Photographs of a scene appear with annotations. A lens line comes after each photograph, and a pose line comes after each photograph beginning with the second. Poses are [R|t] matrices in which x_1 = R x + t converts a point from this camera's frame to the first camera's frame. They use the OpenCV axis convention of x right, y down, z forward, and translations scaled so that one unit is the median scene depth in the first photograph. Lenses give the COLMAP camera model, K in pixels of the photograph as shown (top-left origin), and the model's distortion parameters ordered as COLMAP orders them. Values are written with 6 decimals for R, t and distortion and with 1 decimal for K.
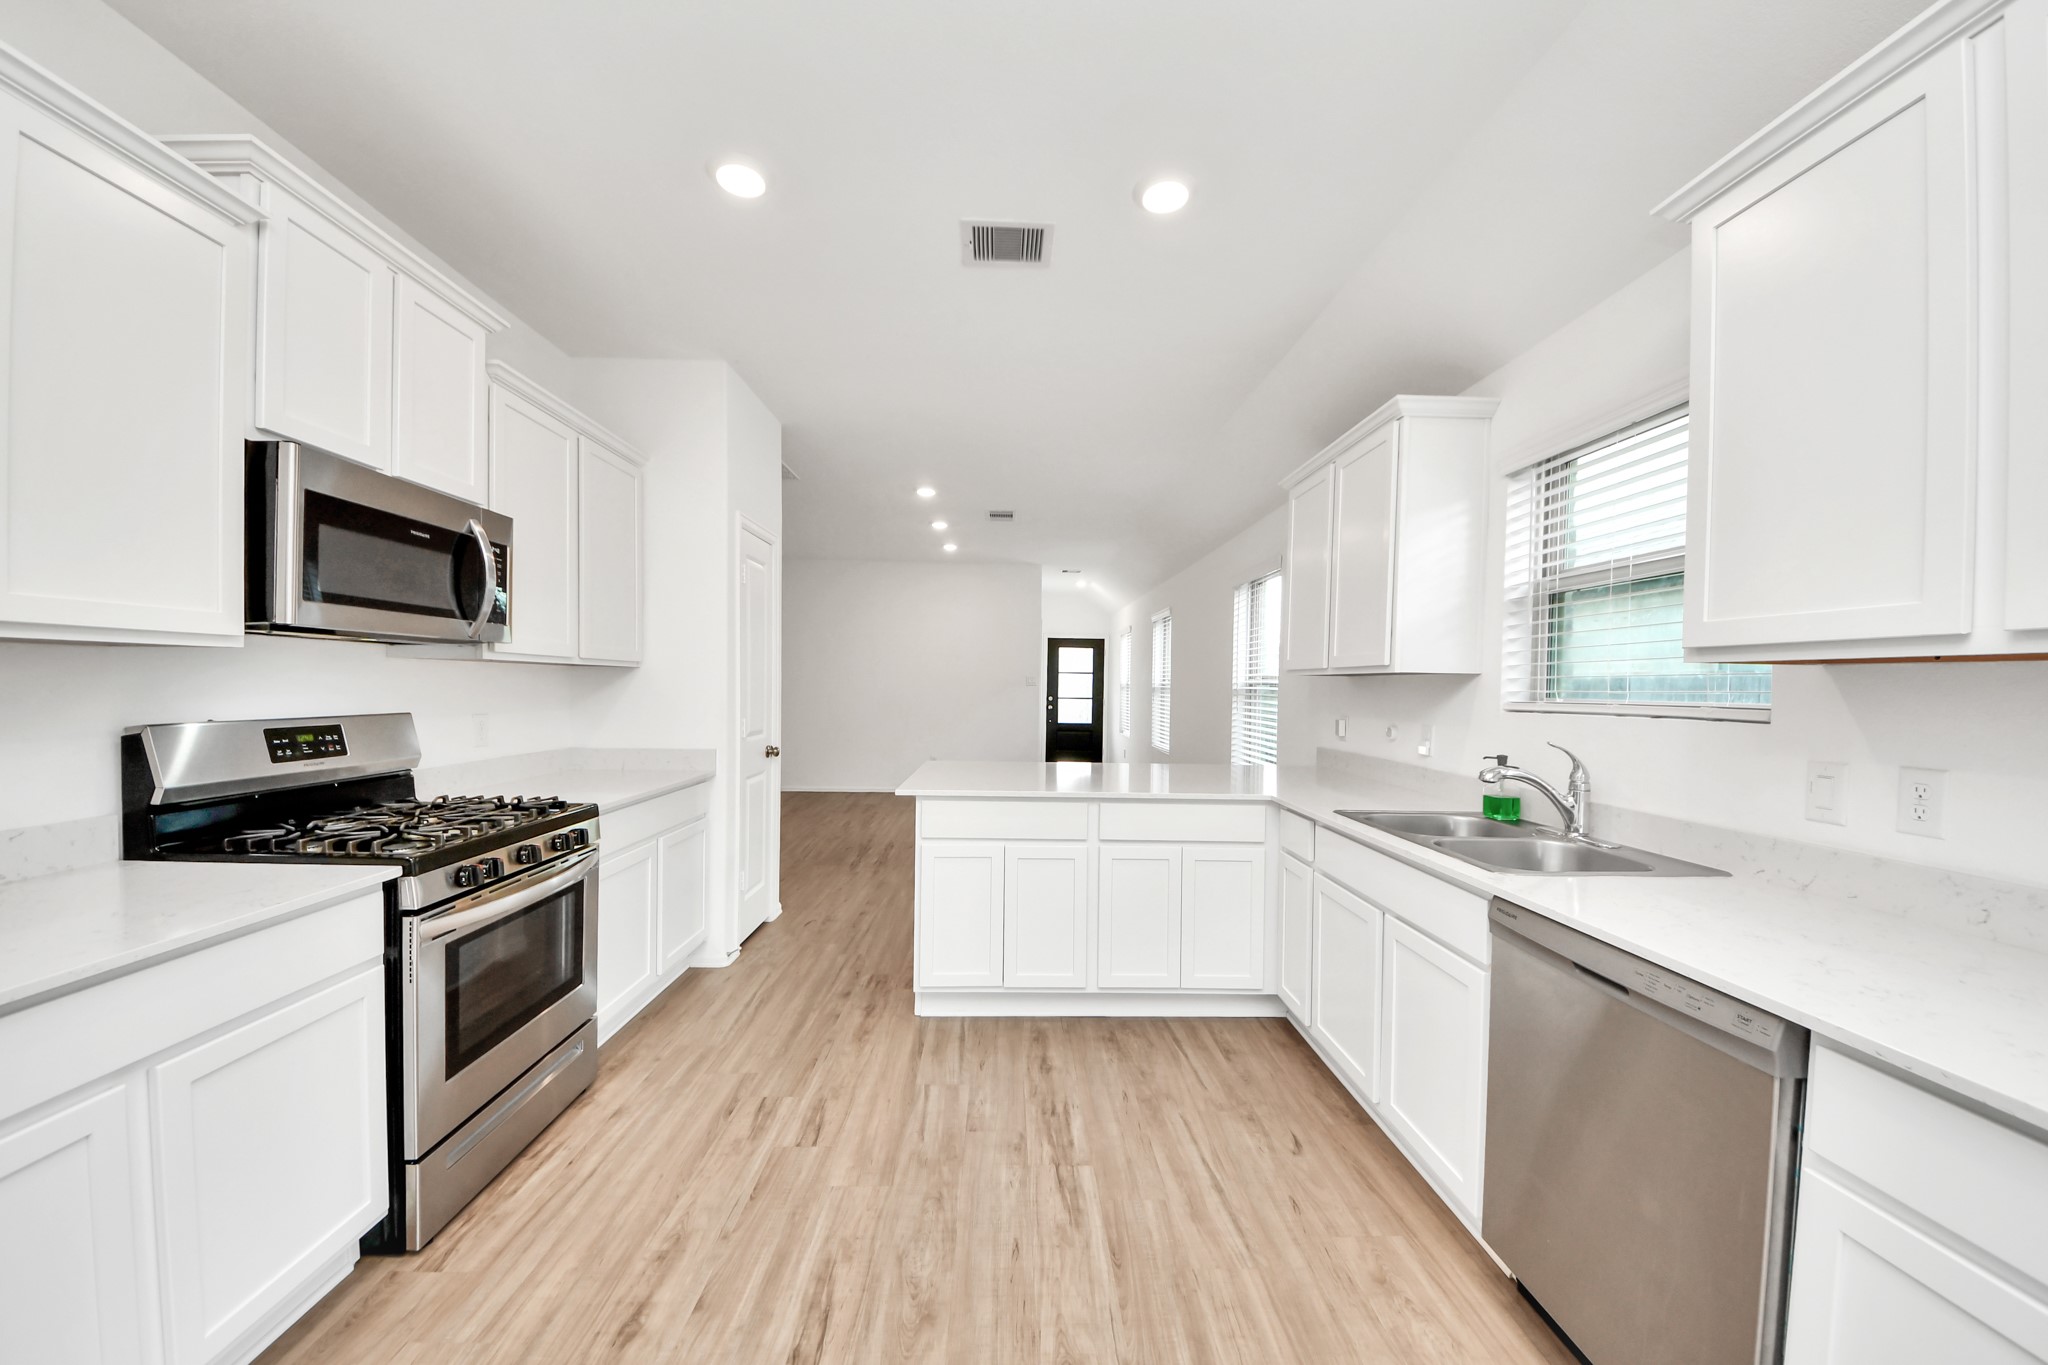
lens RADIAL K [[745.6, 0, 1029.3], [0, 745.6, 695.8], [0, 0, 1]] dist [0.041683, -0.028635]
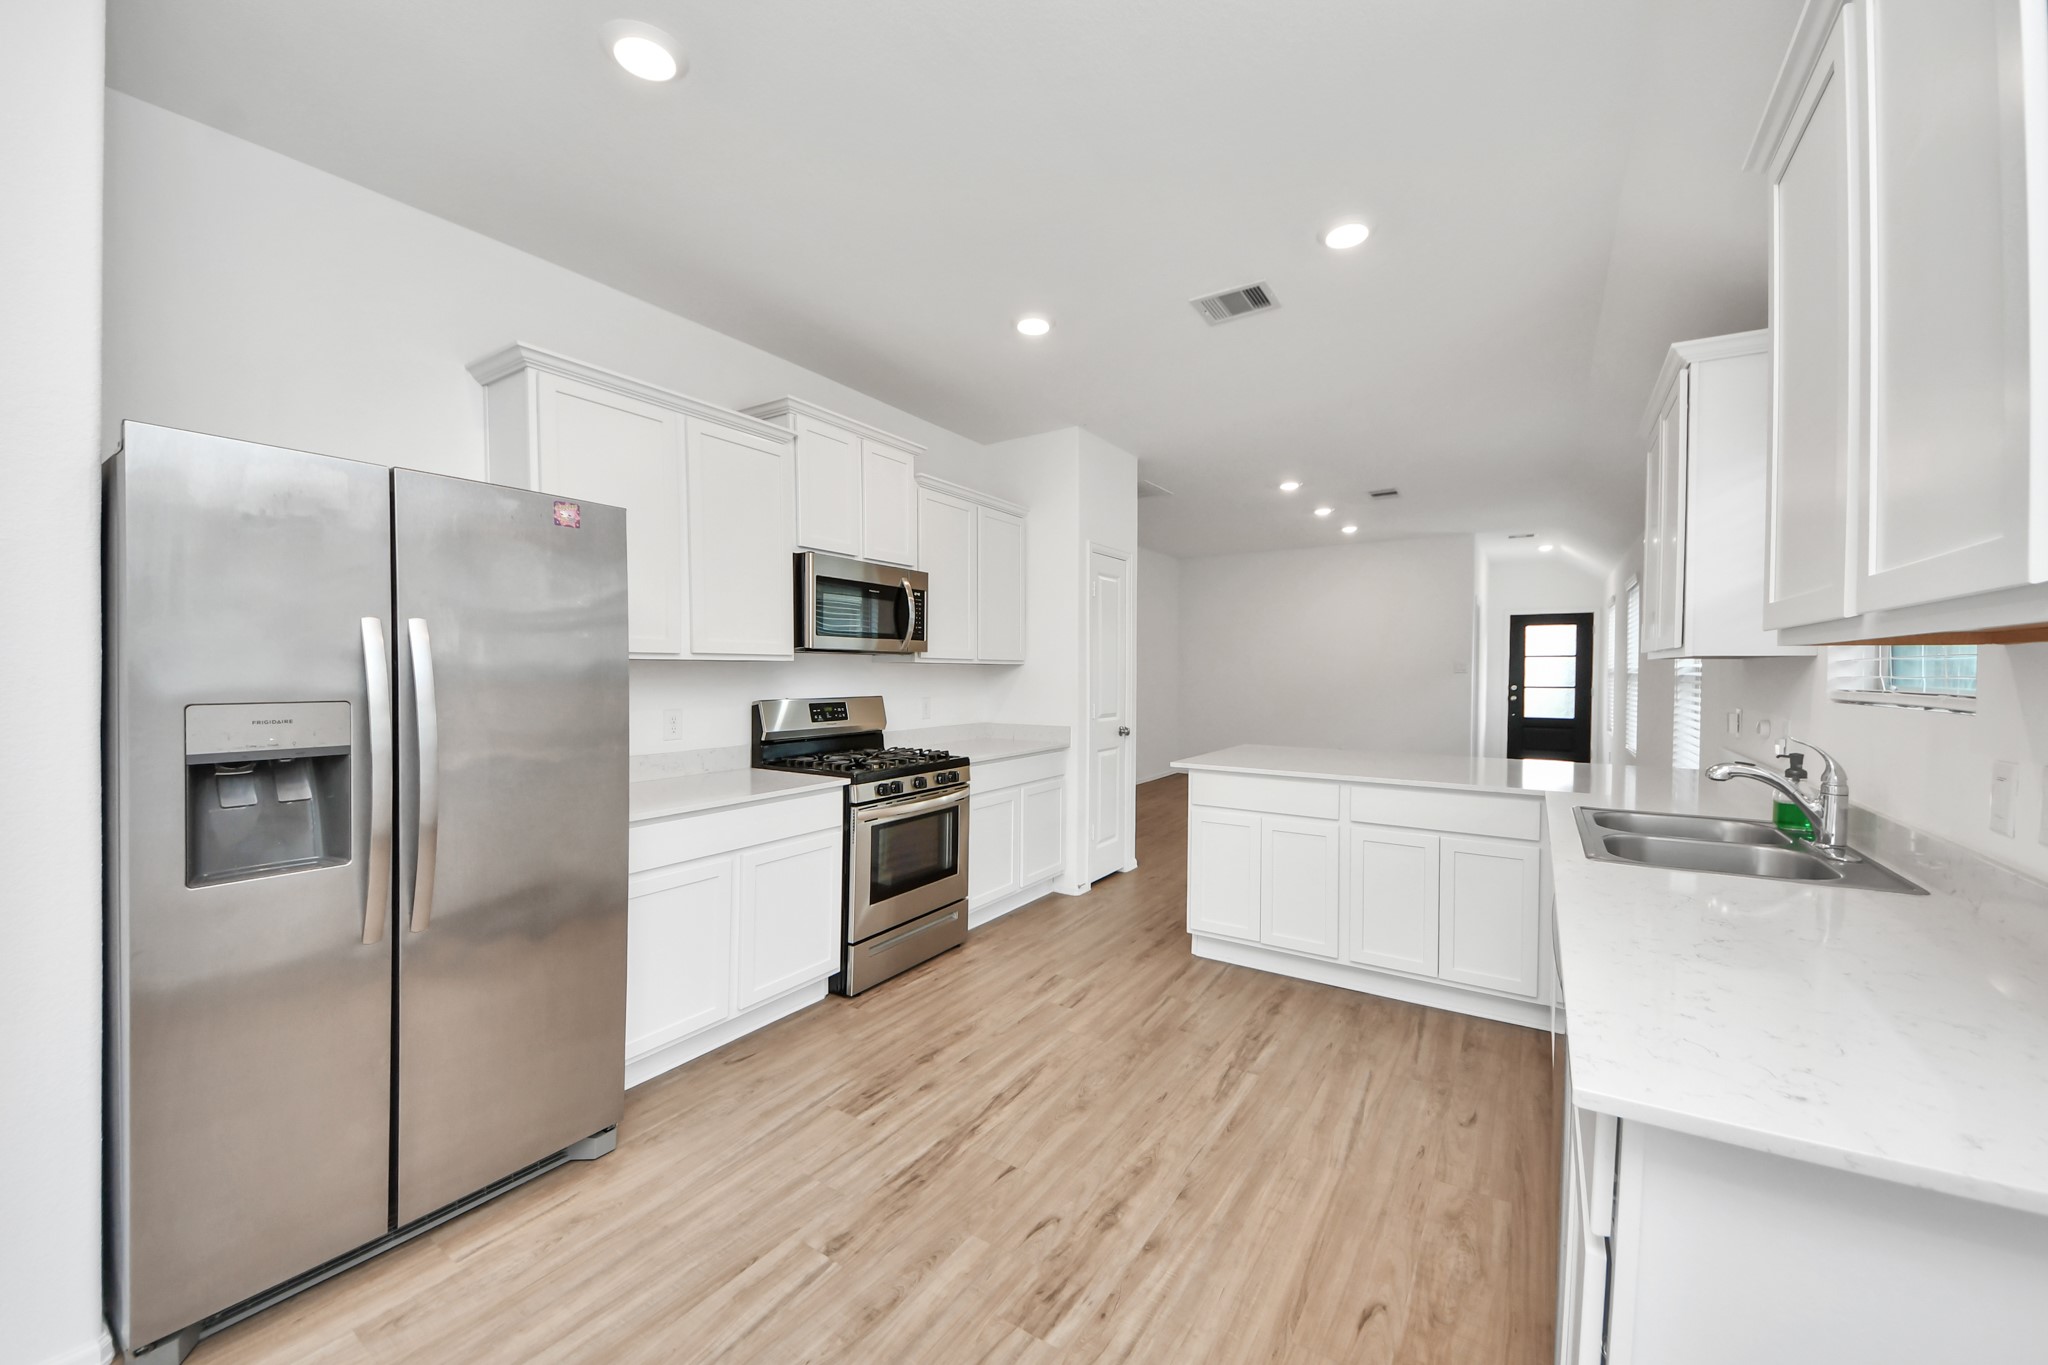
lens RADIAL K [[778.8, 0, 1032.8], [0, 778.8, 687.9], [0, 0, 1]] dist [0.027871, -0.033775]
pose [[0.815969, -0.001391, -0.578094, 0.475359], [0.003458, 0.999991, 0.002474, 0.000406], [0.578086, -0.004018, 0.815966, -0.208676]]
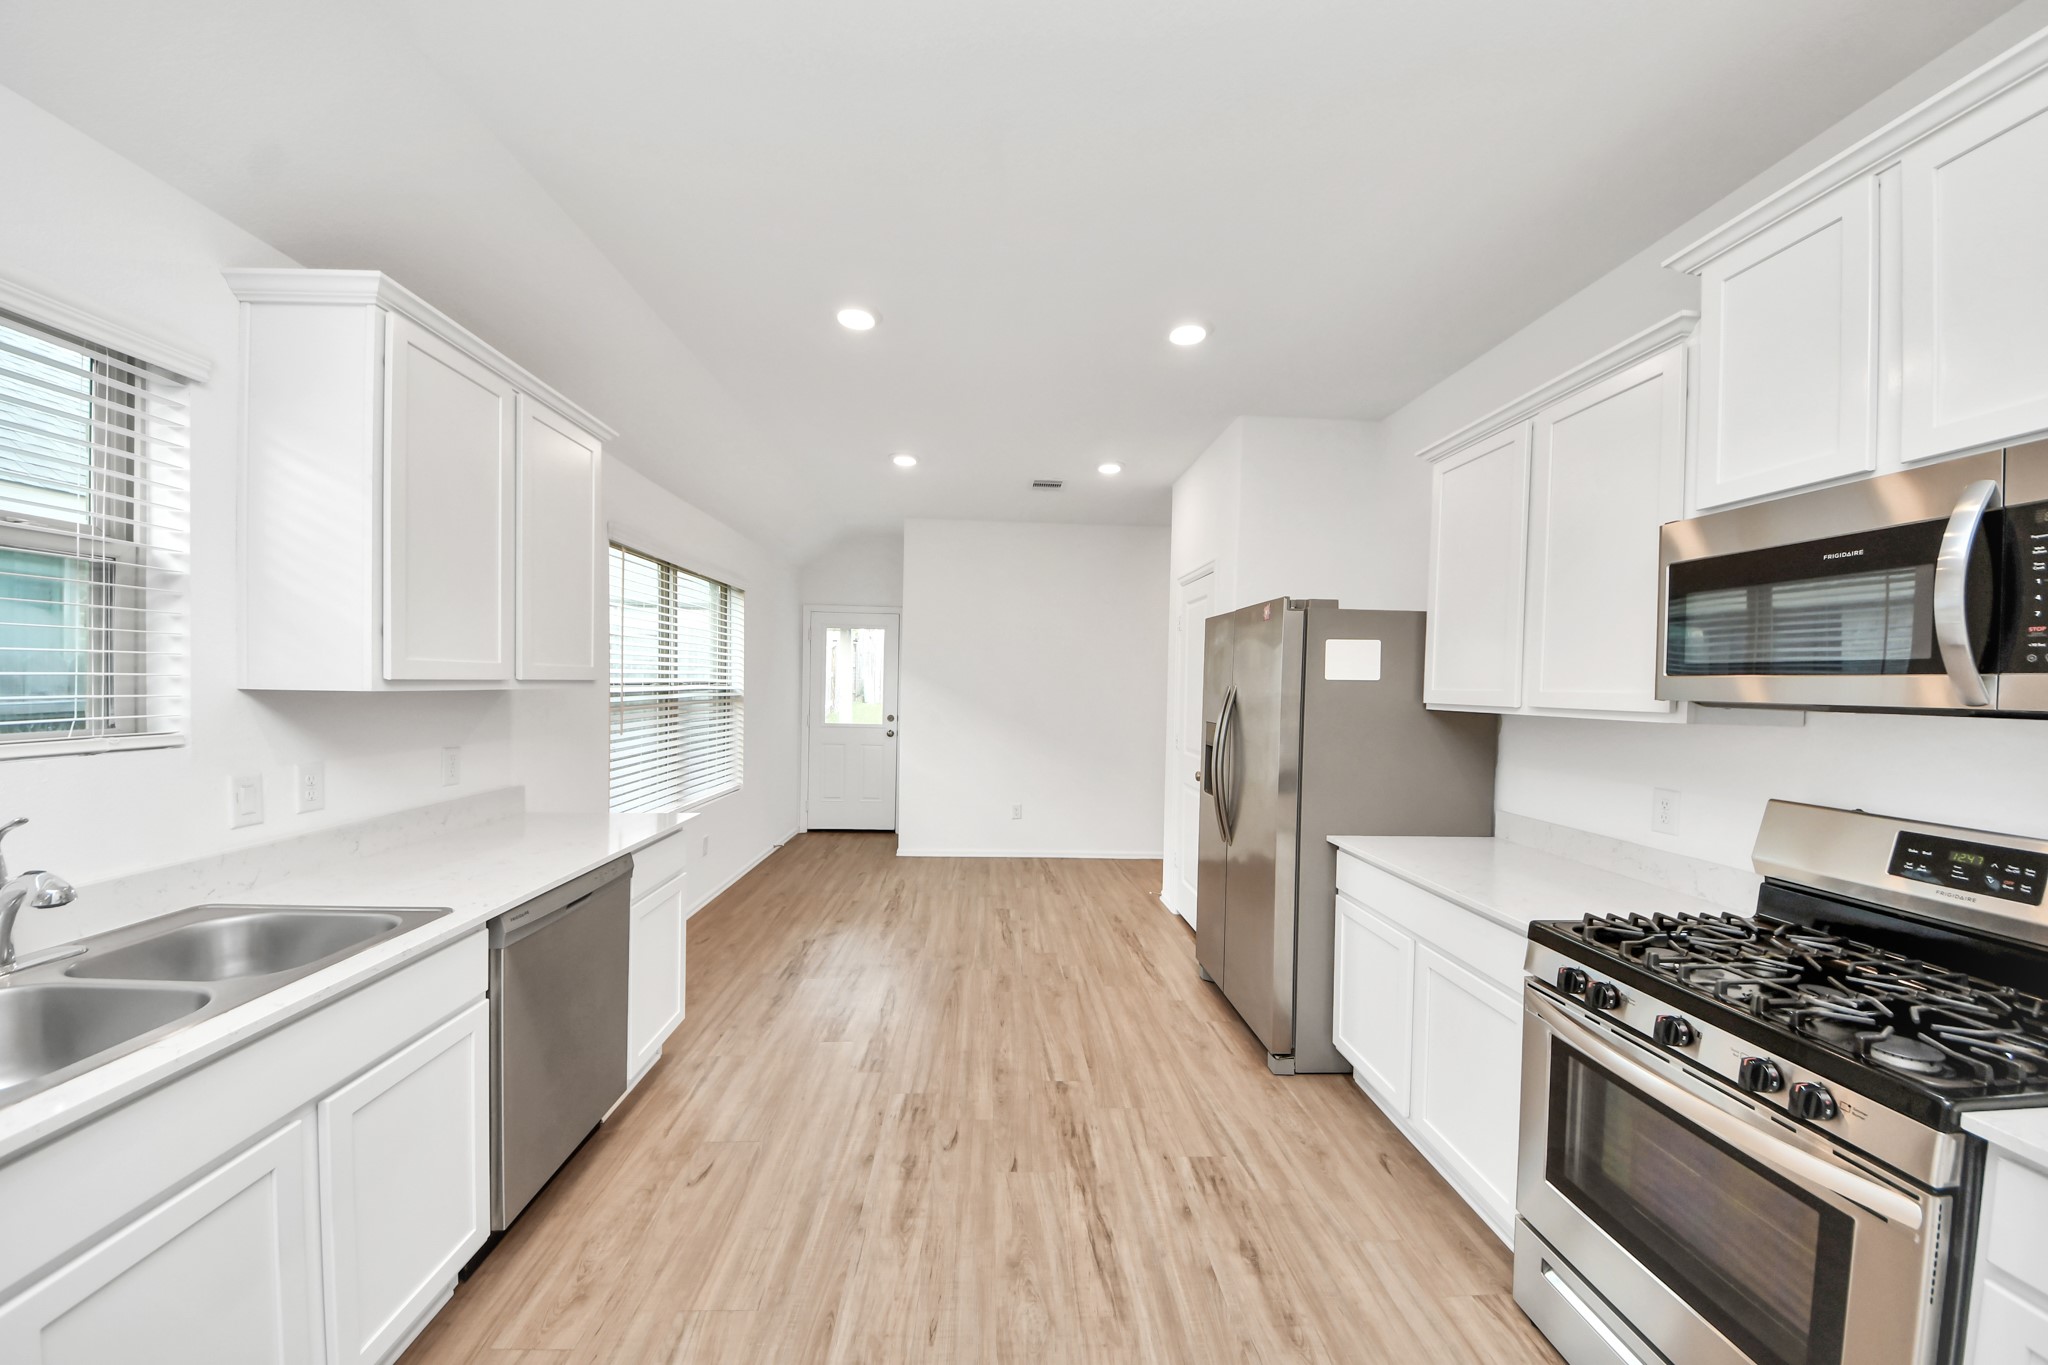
lens RADIAL K [[720.3, 0, 1025.8], [0, 720.3, 698.3], [0, 0, 1]] dist [0.000837, -0.009560]
pose [[-0.999195, -0.035650, -0.018400, -0.071319], [-0.036283, 0.998718, 0.035298, -0.075363], [0.017118, 0.035937, -0.999207, 1.482782]]
